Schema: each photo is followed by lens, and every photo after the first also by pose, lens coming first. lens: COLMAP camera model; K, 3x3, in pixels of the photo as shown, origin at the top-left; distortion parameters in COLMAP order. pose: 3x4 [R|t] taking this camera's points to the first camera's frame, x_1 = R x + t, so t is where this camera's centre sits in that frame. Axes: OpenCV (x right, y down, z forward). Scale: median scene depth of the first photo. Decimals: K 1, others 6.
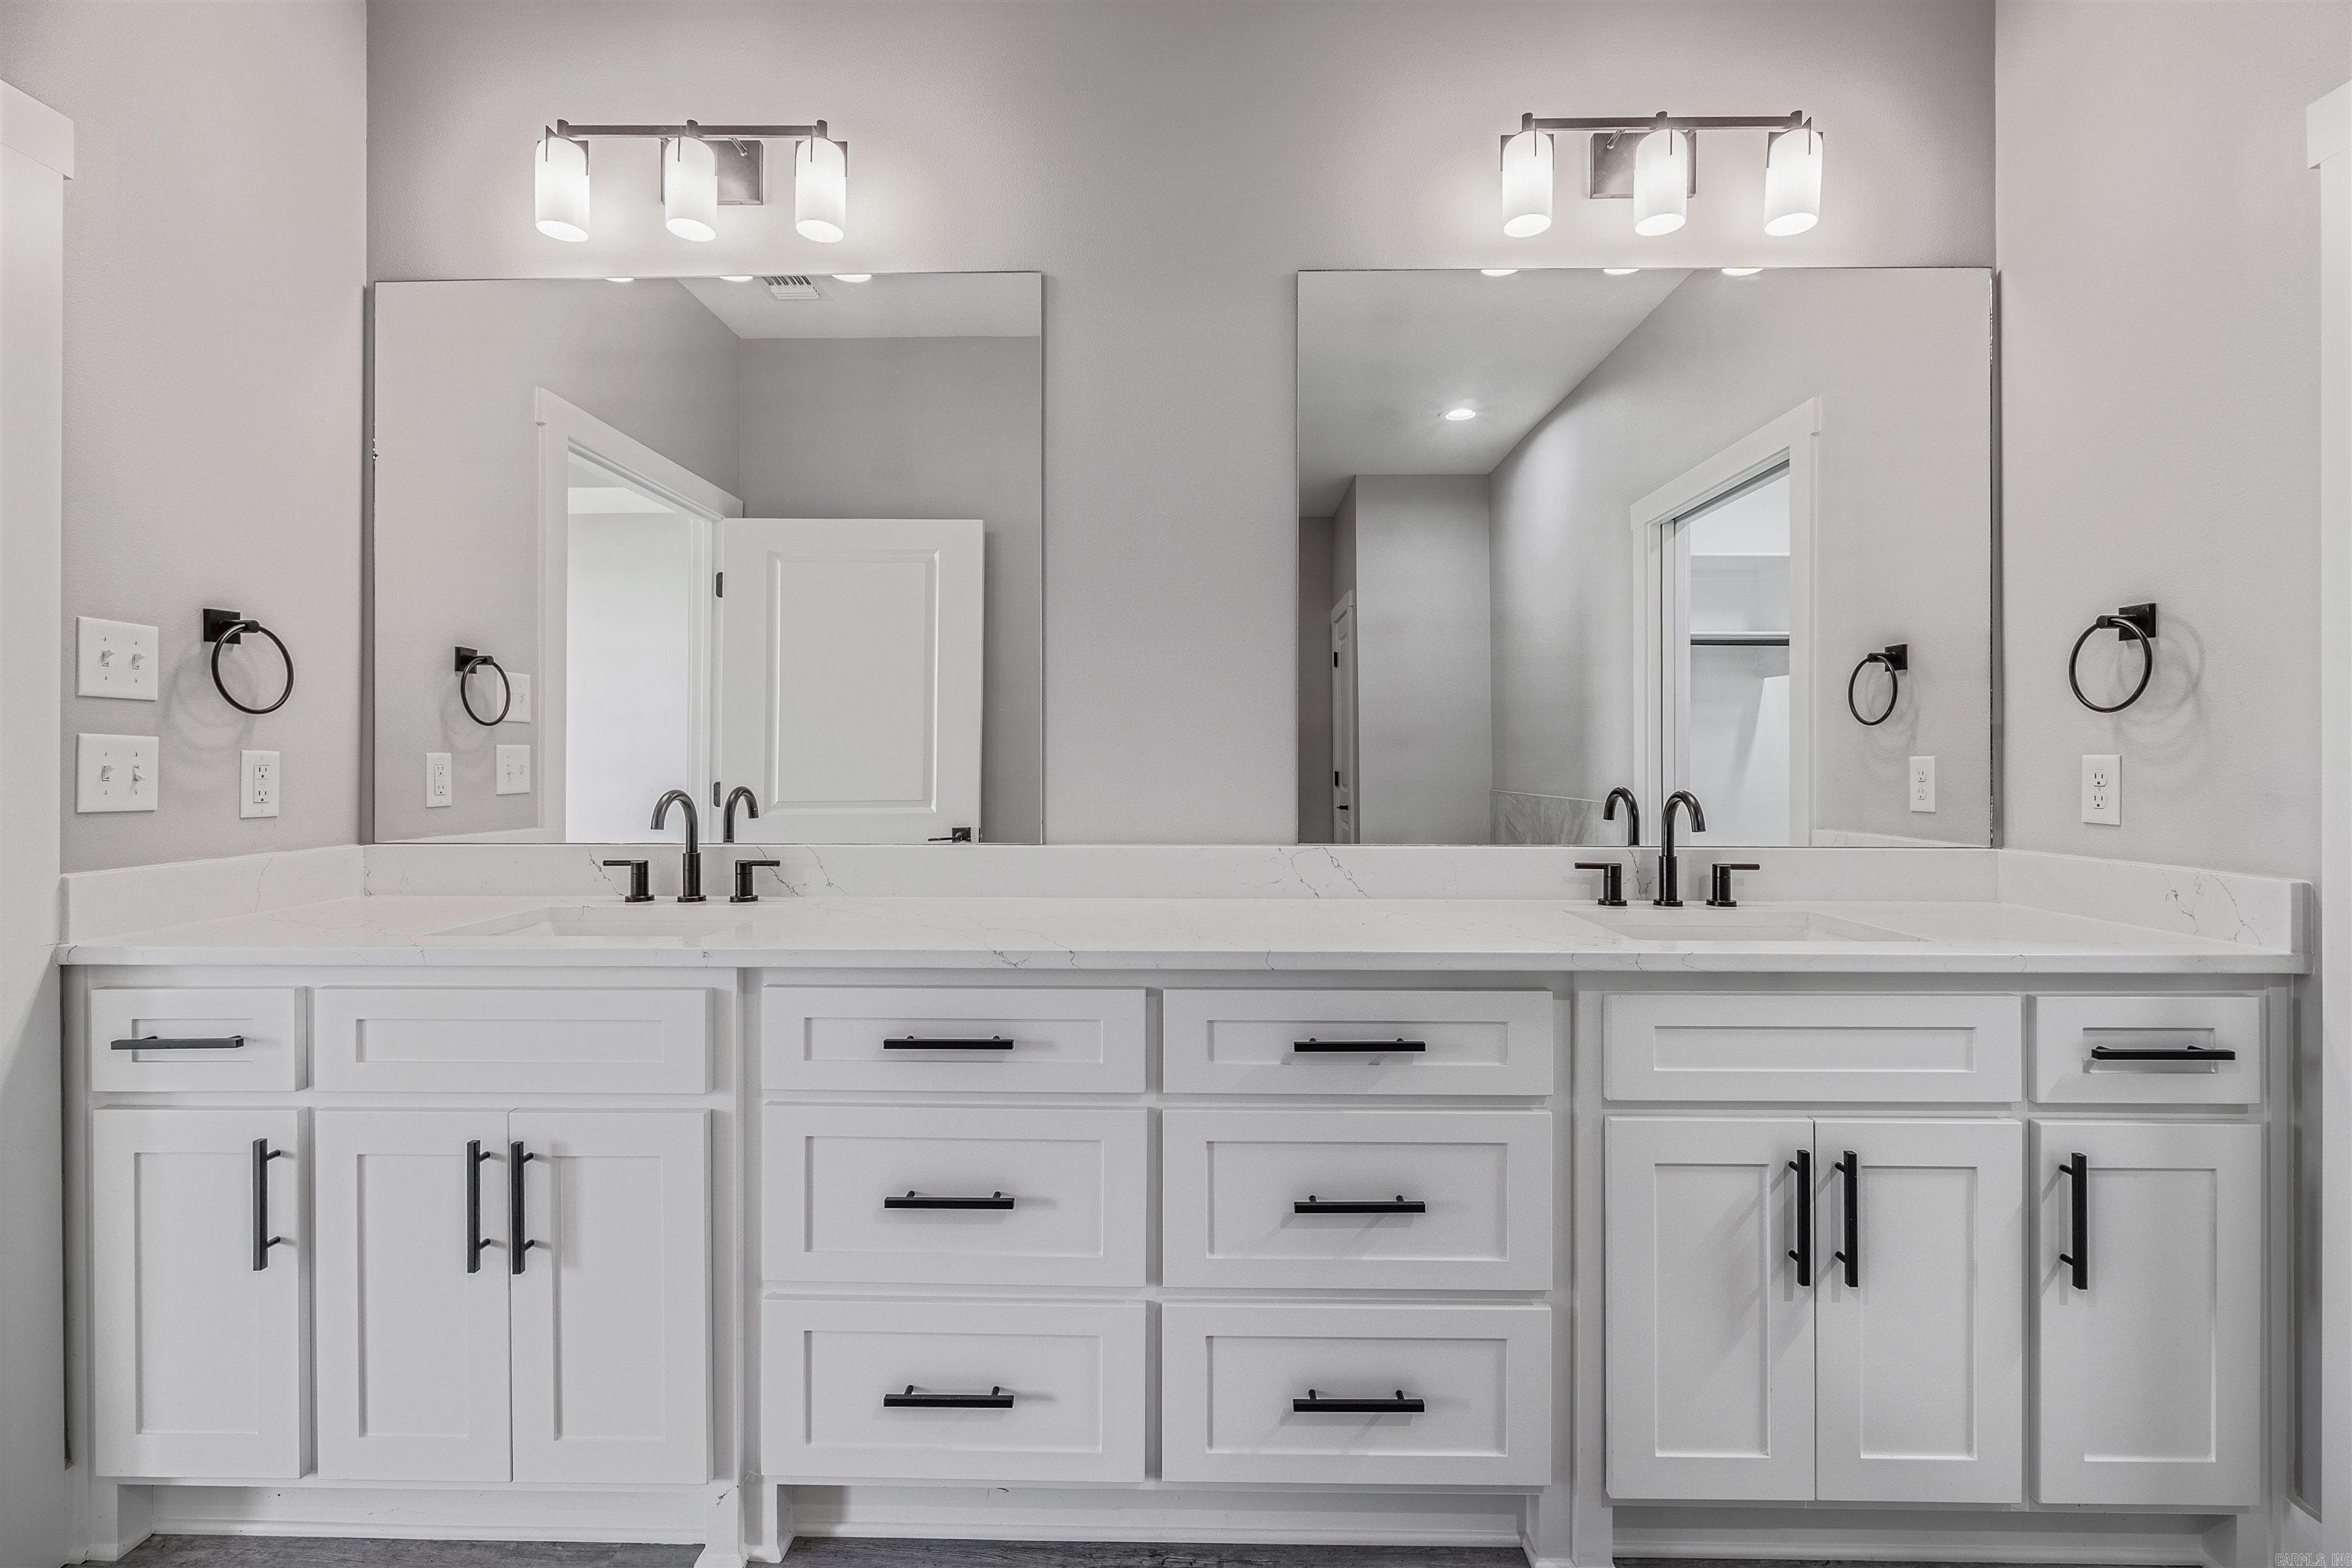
lens RADIAL K [[1060.9, 0, 1174.0], [0, 1060.9, 764.1], [0, 0, 1]] dist [0.003553, 0.000203]
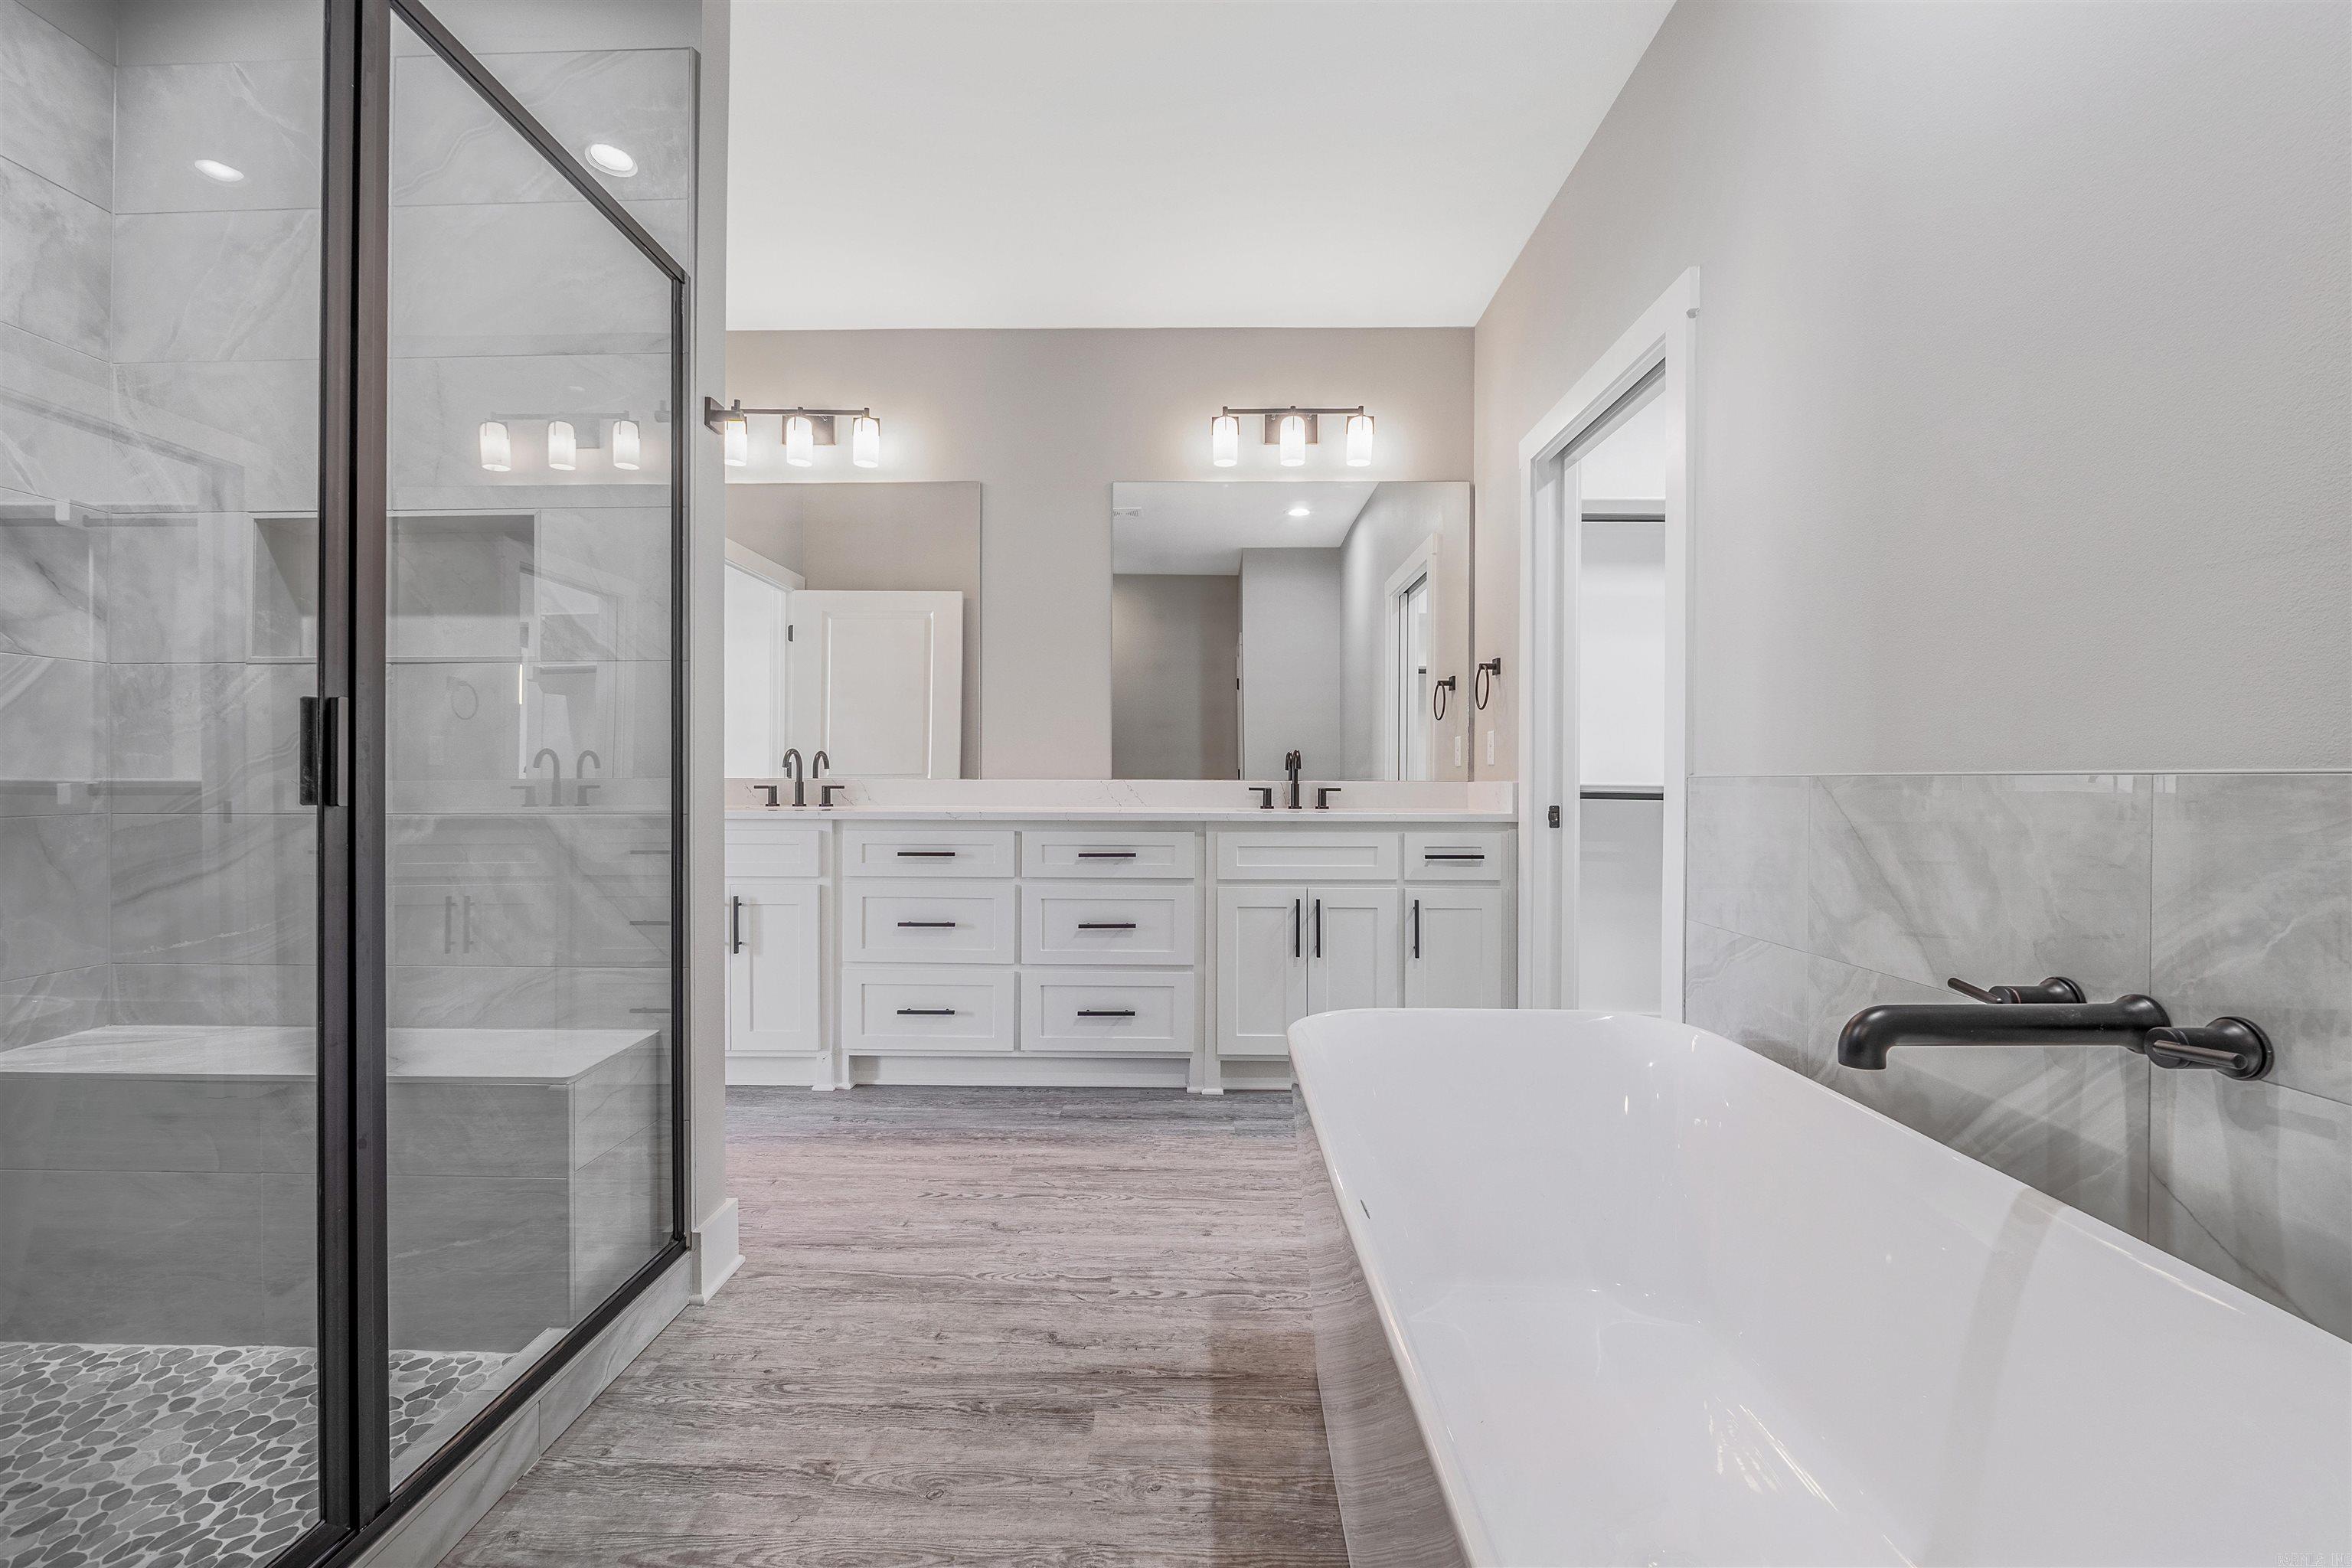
lens RADIAL K [[1054.5, 0, 1176.0], [0, 1054.5, 784.0], [0, 0, 1]] dist [0.015807, -0.000112]
pose [[0.999965, 0.002789, -0.007866, 0.327258], [-0.002792, 0.999996, -0.000400, 0.111635], [0.007865, 0.000422, 0.999969, -1.208062]]
